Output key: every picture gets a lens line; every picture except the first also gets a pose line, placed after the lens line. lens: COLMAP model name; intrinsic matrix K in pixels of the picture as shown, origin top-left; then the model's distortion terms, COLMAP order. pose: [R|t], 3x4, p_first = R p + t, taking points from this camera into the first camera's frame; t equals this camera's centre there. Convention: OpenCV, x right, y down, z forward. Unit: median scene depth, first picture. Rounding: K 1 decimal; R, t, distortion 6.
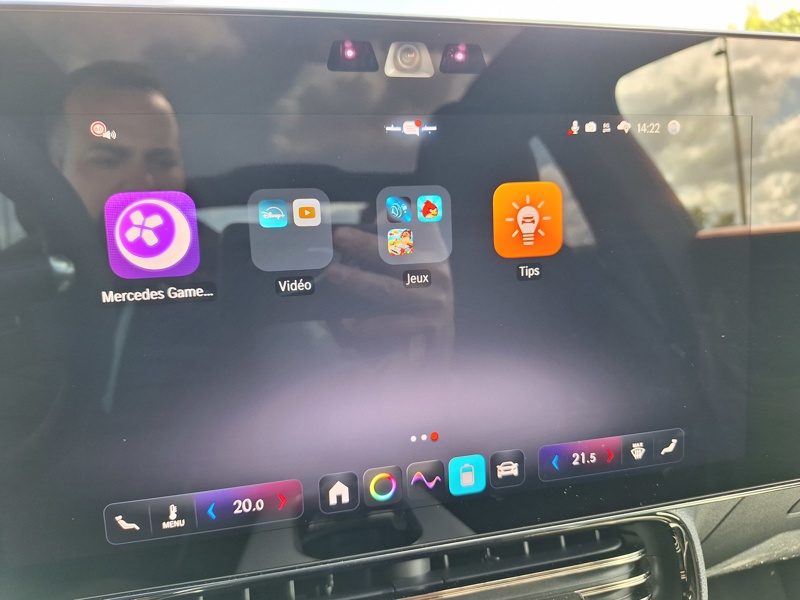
lens RADIAL K [[591.3, 0, 400.0], [0, 591.3, 300.0], [0, 0, 1]] dist [0.004740, -0.040335]
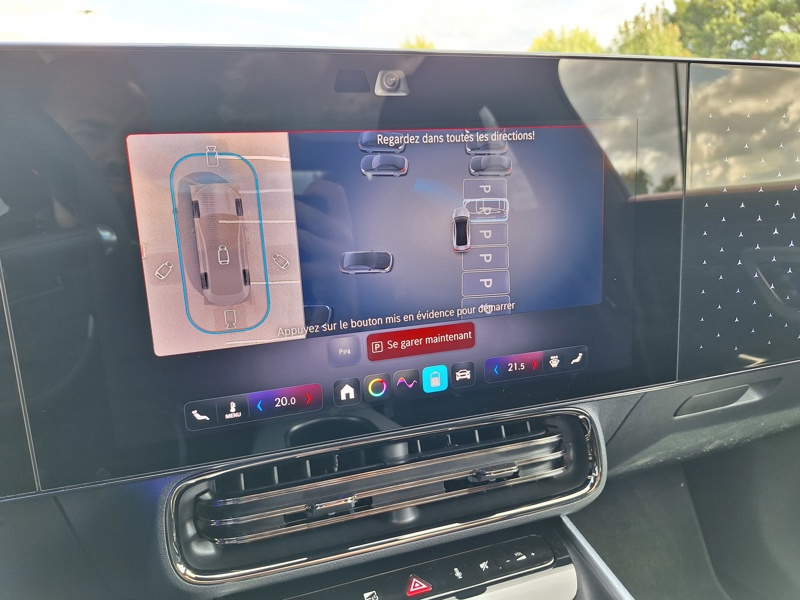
lens RADIAL K [[565.3, 0, 400.8], [0, 565.3, 306.3], [0, 0, 1]] dist [0.071096, -0.102703]
pose [[0.997049, -0.020843, 0.073878, -0.064444], [0.015321, 0.997101, 0.074535, 0.016744], [-0.075217, -0.073183, 0.994478, -0.329220]]
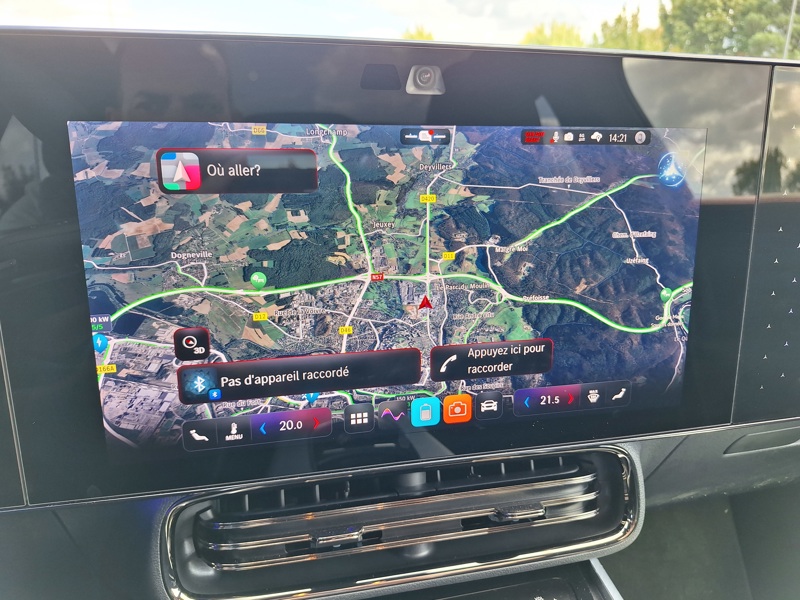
lens RADIAL K [[565.3, 0, 400.8], [0, 565.3, 306.3], [0, 0, 1]] dist [0.071096, -0.102703]
pose [[0.999384, 0.035097, 0.000747, -0.018819], [-0.035000, 0.994531, 0.098407, -0.043730], [0.002711, -0.098373, 0.995146, -0.206370]]
